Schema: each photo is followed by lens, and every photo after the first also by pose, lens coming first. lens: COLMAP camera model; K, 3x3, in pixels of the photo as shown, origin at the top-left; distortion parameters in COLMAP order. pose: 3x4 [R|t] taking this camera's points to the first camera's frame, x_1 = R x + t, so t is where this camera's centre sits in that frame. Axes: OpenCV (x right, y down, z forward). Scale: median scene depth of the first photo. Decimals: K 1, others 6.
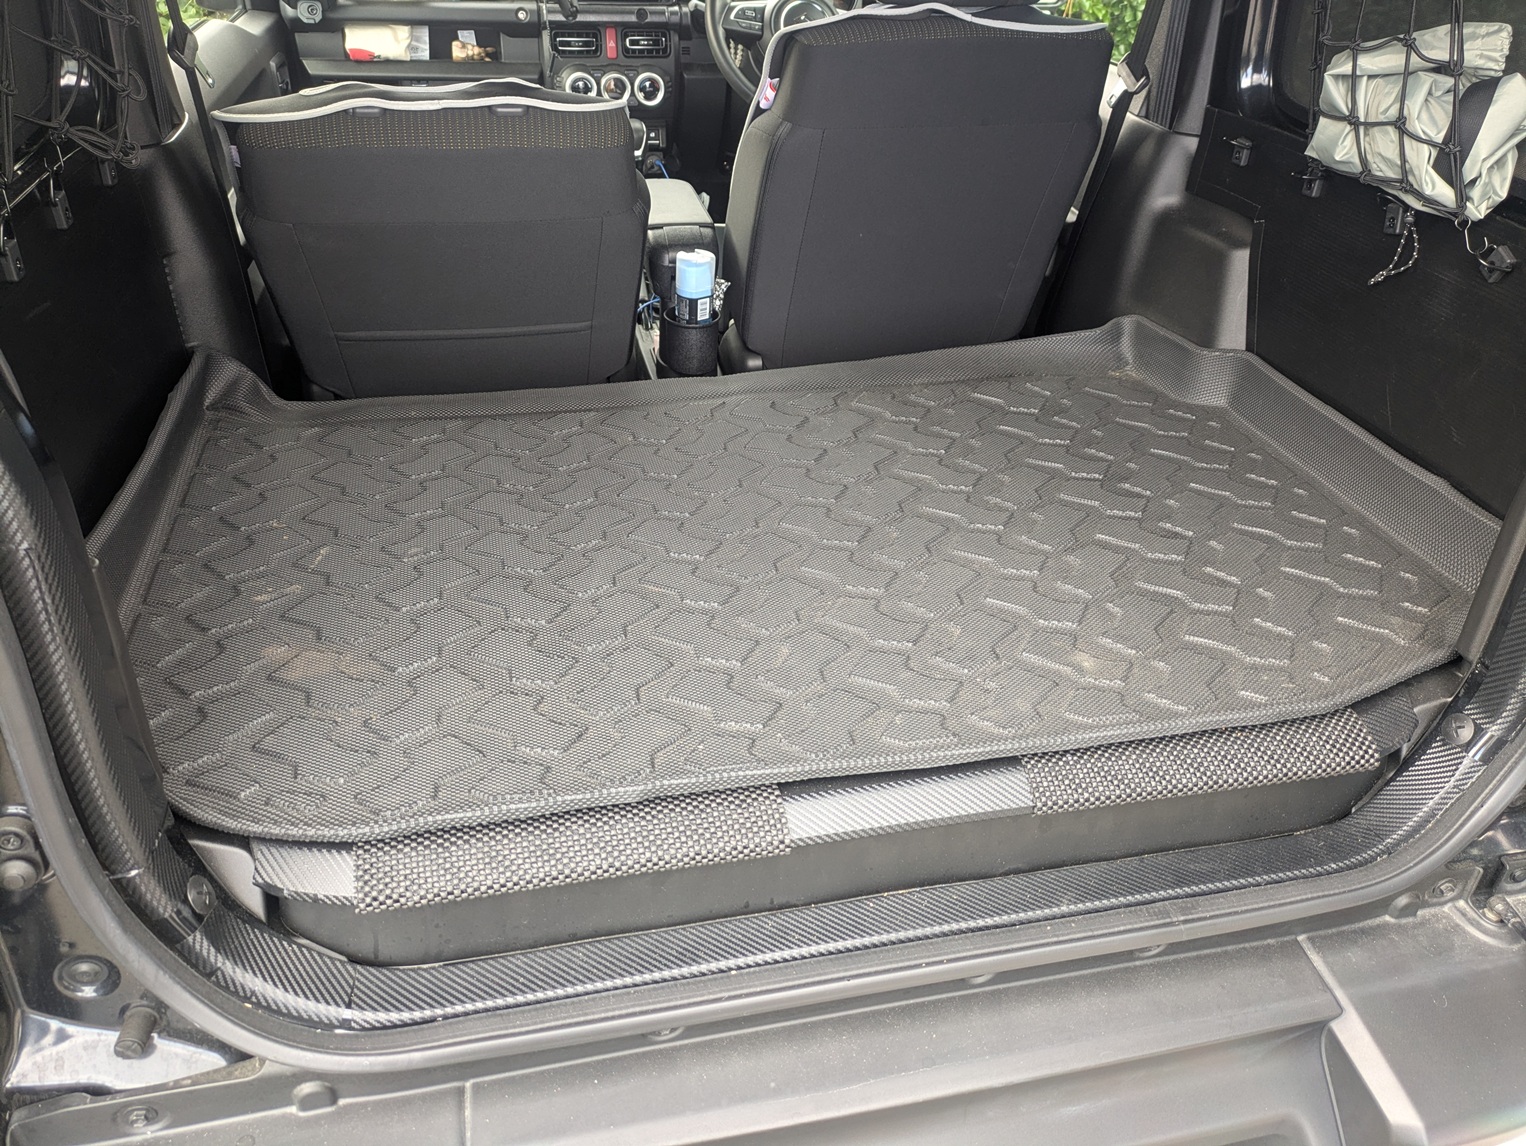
lens RADIAL K [[1124.6, 0, 769.0], [0, 1124.6, 567.8], [0, 0, 1]] dist [-0.002444, 0.004916]
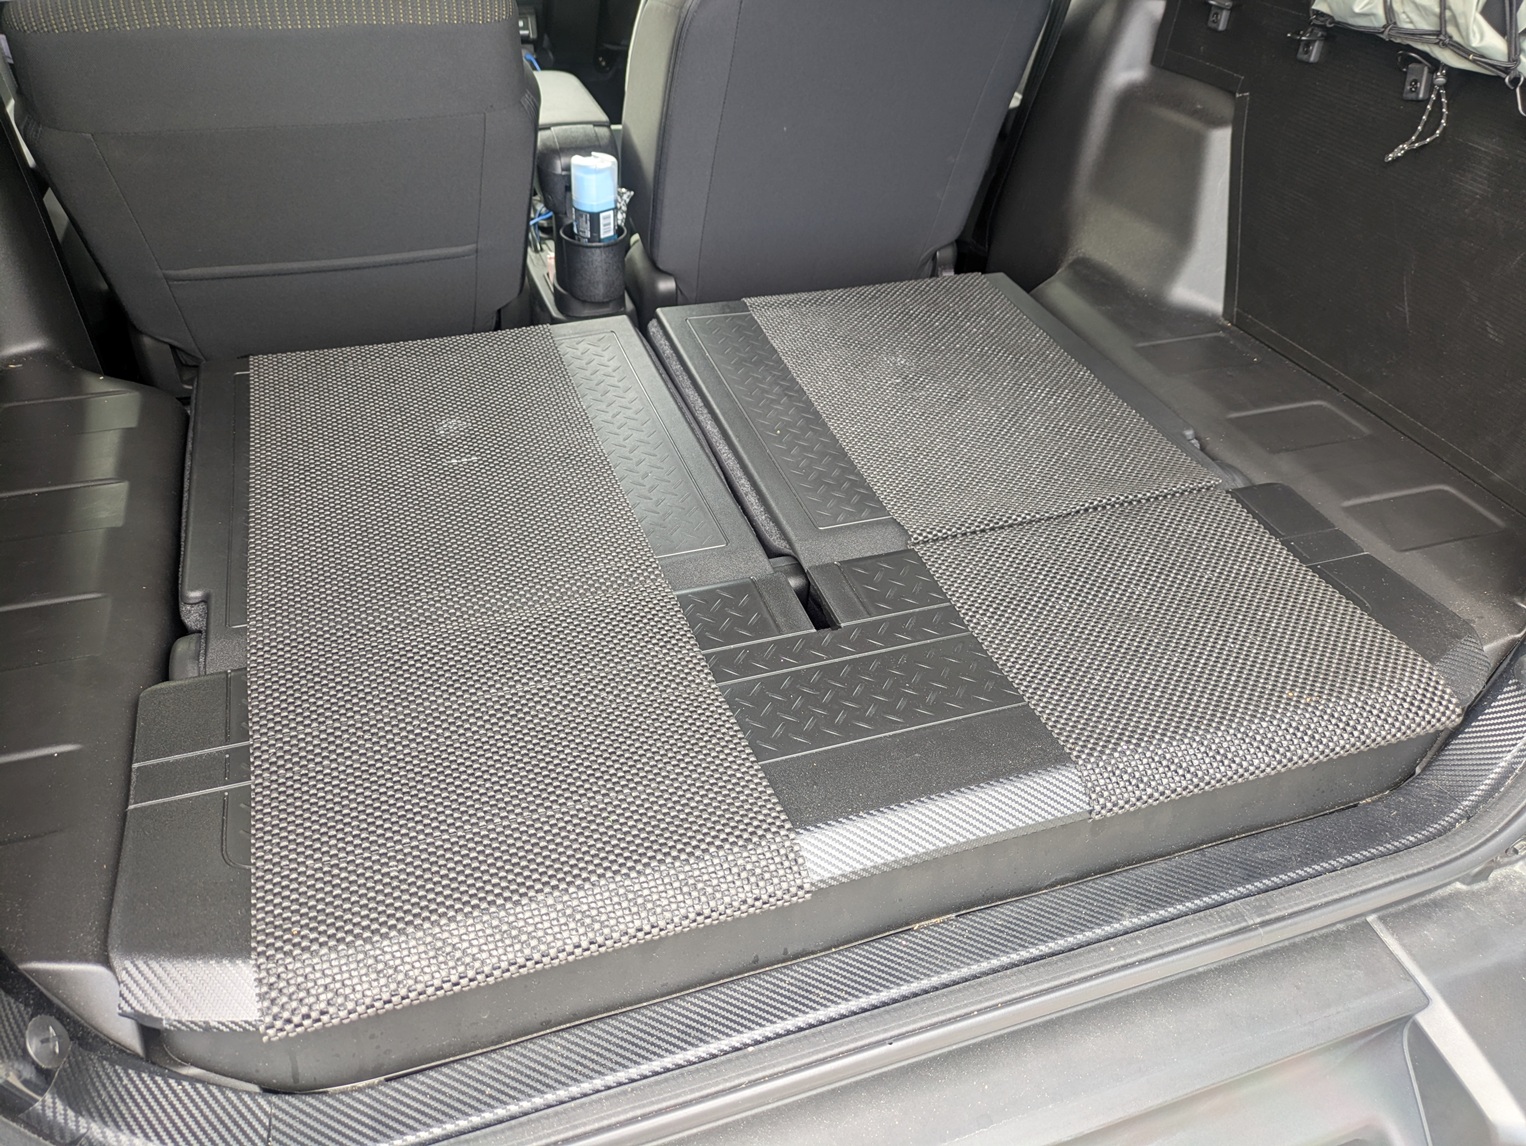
lens RADIAL K [[1124.6, 0, 755.7], [0, 1124.6, 581.2], [0, 0, 1]] dist [-0.002444, 0.004916]
pose [[0.993586, -0.070122, 0.088716, -0.071057], [0.062855, 0.994630, 0.082218, -0.039525], [-0.094004, -0.076114, 0.992658, 0.204843]]
